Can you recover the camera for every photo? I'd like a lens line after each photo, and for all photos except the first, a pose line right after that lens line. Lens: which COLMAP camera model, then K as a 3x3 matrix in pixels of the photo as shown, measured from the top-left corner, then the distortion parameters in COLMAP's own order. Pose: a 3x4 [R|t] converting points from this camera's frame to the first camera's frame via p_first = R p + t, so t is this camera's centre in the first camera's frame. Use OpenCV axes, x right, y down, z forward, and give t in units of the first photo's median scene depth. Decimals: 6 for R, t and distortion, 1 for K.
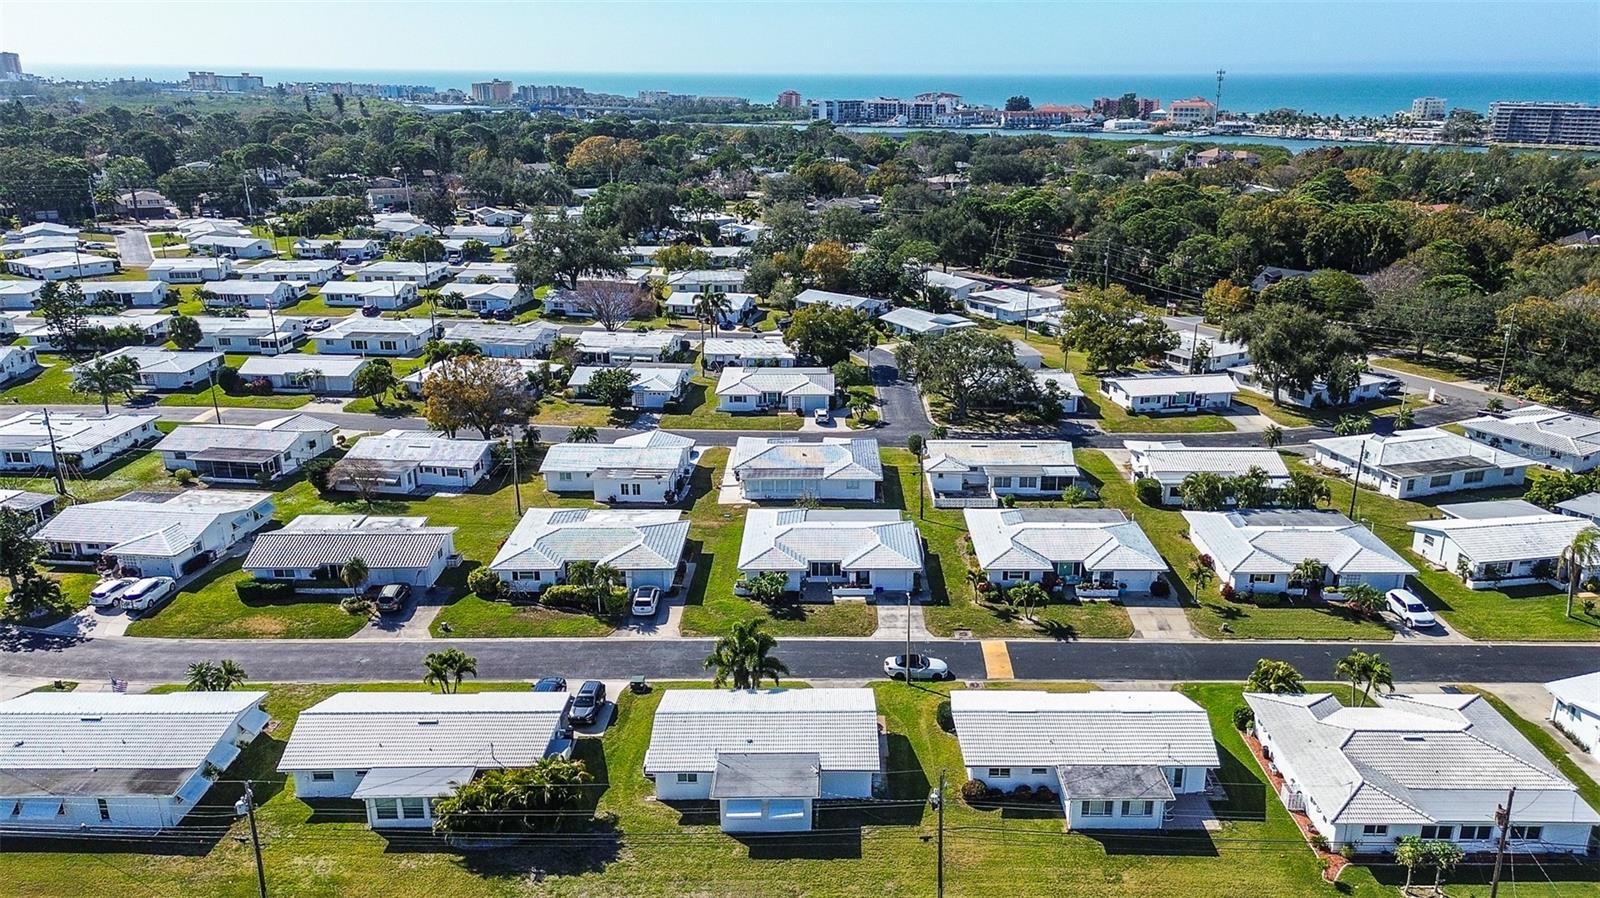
lens RADIAL K [[1187.4, 0, 845.5], [0, 1187.4, 454.7], [0, 0, 1]] dist [0.074844, -0.059385]
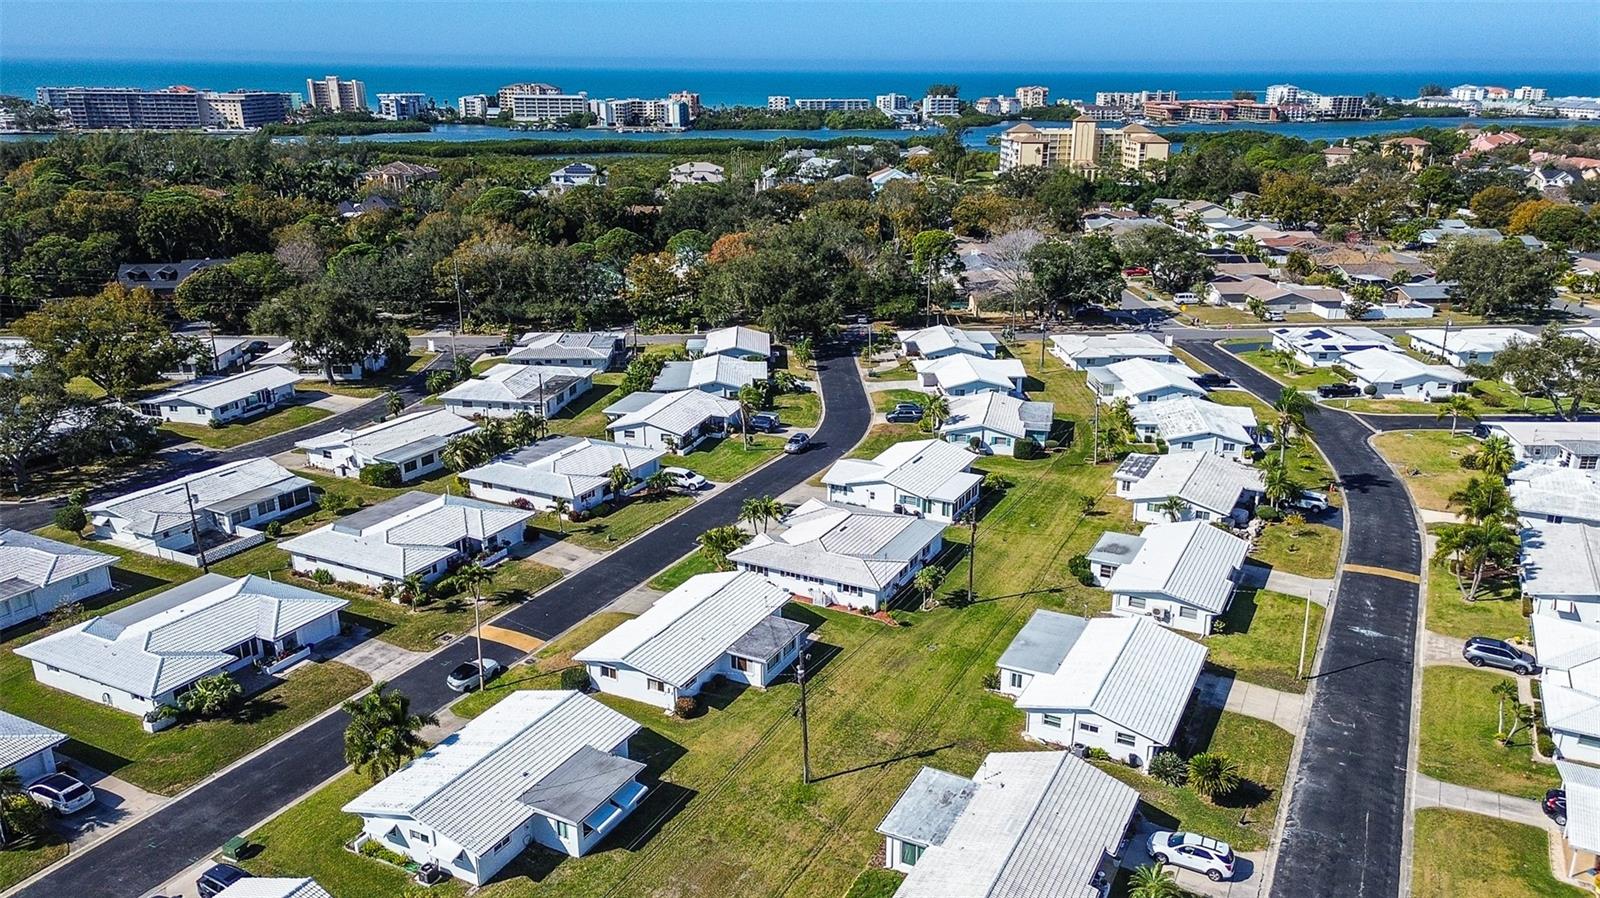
lens RADIAL K [[1187.4, 0, 845.5], [0, 1187.4, 454.7], [0, 0, 1]] dist [0.074844, -0.059385]
pose [[0.435953, -0.277845, 0.856006, -0.505538], [0.269192, 0.947863, 0.170564, -0.062026], [-0.858767, 0.156073, 0.488017, 0.217103]]
